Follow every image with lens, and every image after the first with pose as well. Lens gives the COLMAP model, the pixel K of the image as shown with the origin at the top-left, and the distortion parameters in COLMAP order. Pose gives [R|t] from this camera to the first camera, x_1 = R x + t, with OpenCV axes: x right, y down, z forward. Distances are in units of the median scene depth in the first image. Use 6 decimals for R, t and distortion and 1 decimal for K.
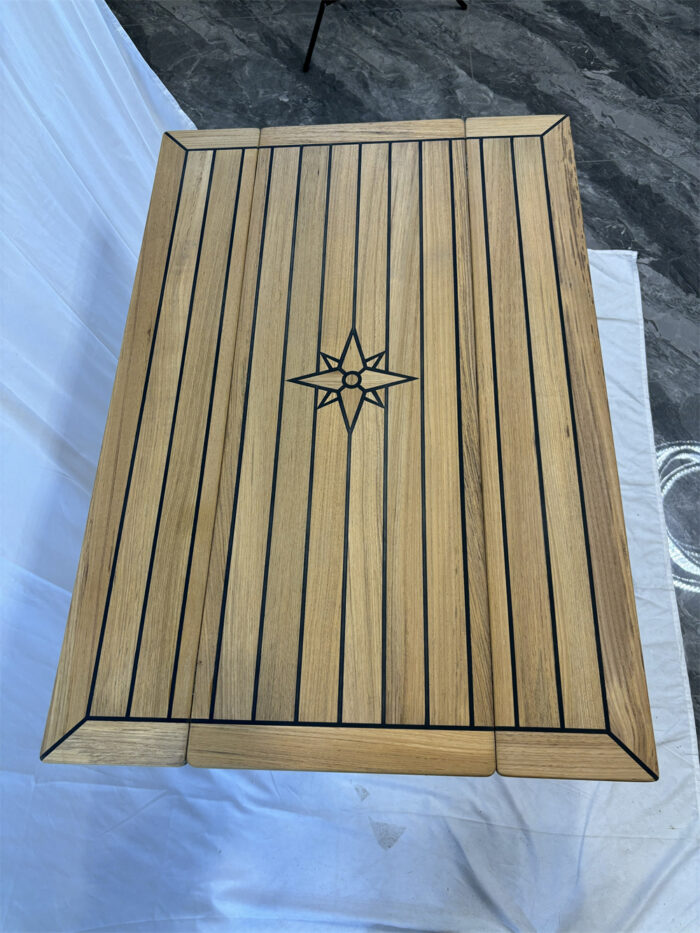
lens RADIAL K [[713.5, 0, 351.6], [0, 713.5, 465.1], [0, 0, 1]] dist [0.041074, -0.057273]
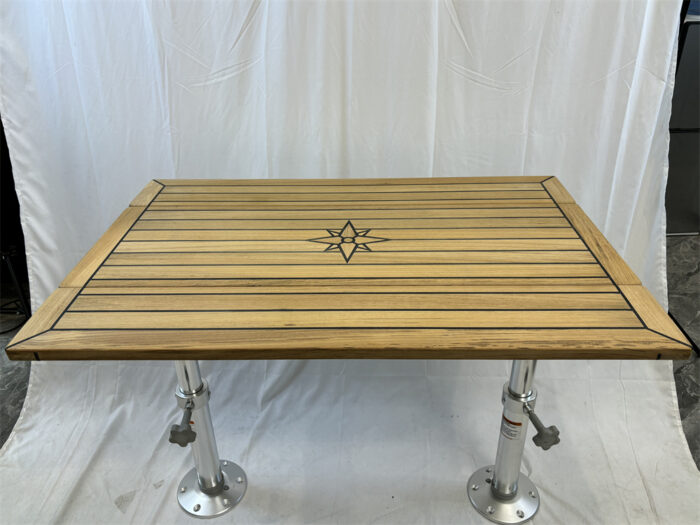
lens RADIAL K [[572.8, 0, 355.0], [0, 572.8, 264.9], [0, 0, 1]] dist [0.035050, -0.046808]
pose [[0.019812, 0.558836, -0.829041, 0.995034], [-0.899648, 0.371707, 0.229058, -0.382753], [0.436166, 0.741307, 0.510120, 0.469305]]
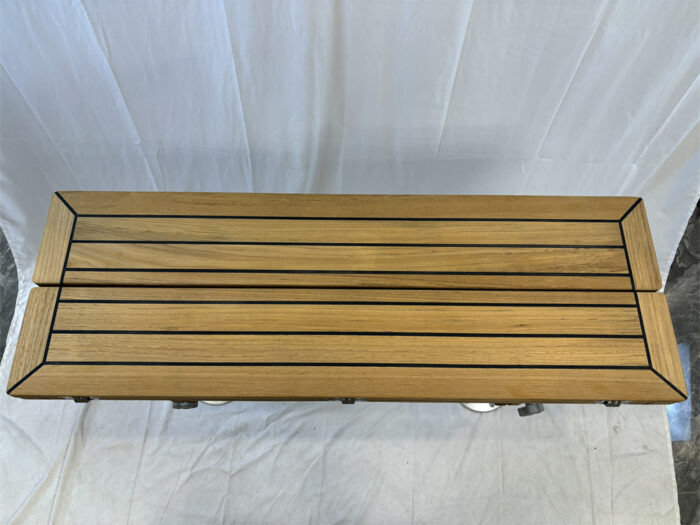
lens RADIAL K [[535.3, 0, 349.4], [0, 535.3, 266.1], [0, 0, 1]] dist [0.041074, -0.057273]
pose [[0.018060, 0.950868, -0.309071, 0.241205], [-0.910250, 0.143530, 0.388386, -0.481101], [0.413665, 0.274317, 0.868119, 0.231340]]
